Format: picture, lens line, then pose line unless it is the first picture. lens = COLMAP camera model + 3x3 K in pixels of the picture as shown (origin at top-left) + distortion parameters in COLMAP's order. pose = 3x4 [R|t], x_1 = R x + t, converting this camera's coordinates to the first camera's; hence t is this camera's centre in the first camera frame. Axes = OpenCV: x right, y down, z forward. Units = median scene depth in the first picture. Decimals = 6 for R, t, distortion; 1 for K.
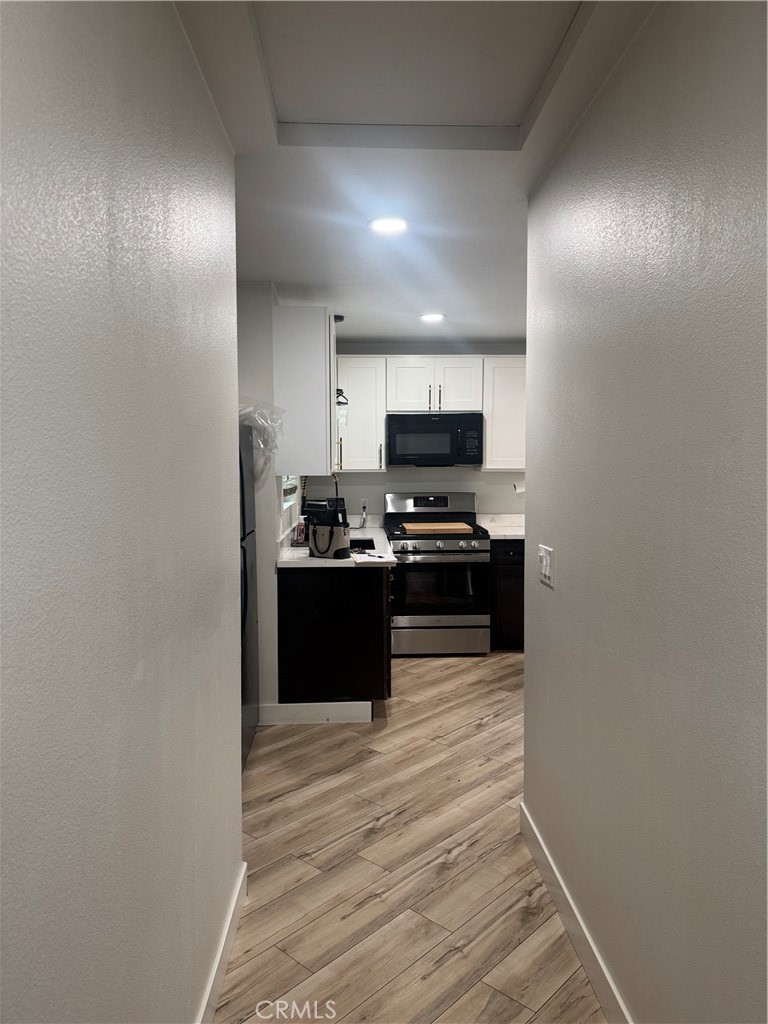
lens RADIAL K [[709.8, 0, 368.3], [0, 709.8, 489.0], [0, 0, 1]] dist [0.044730, -0.056682]
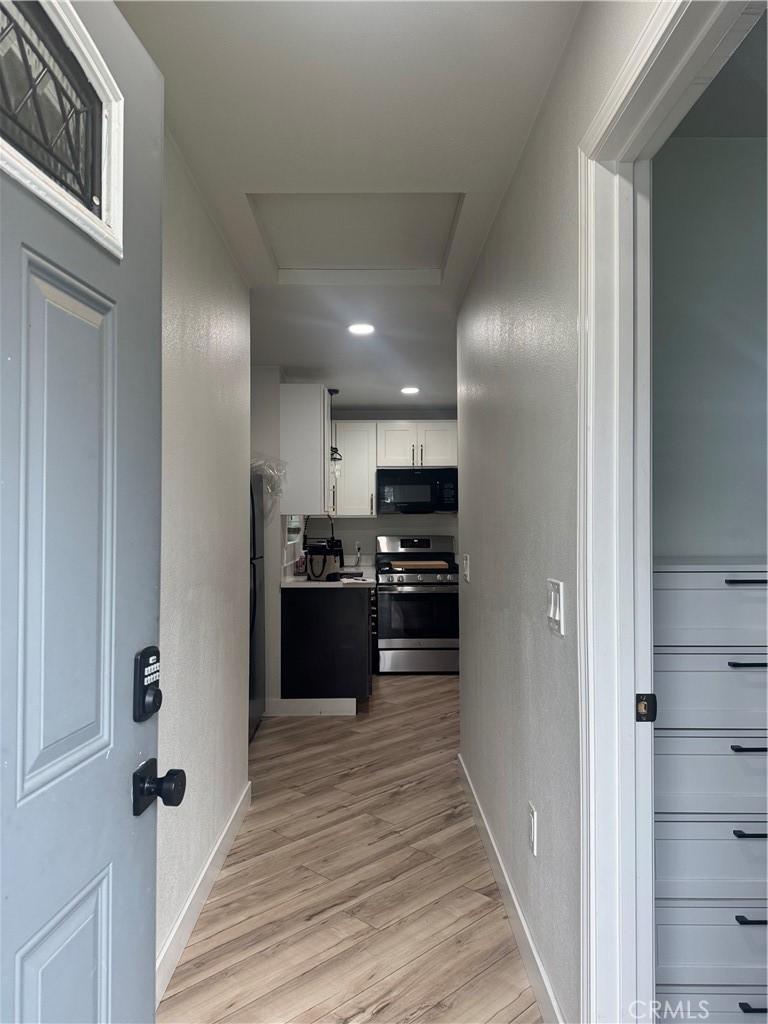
lens RADIAL K [[709.8, 0, 369.5], [0, 709.8, 491.1], [0, 0, 1]] dist [0.044730, -0.056682]
pose [[0.999762, 0.000234, -0.021811, 0.051653], [-0.002096, 0.996344, -0.085404, 0.044024], [0.021711, 0.085430, 0.996108, -0.243102]]
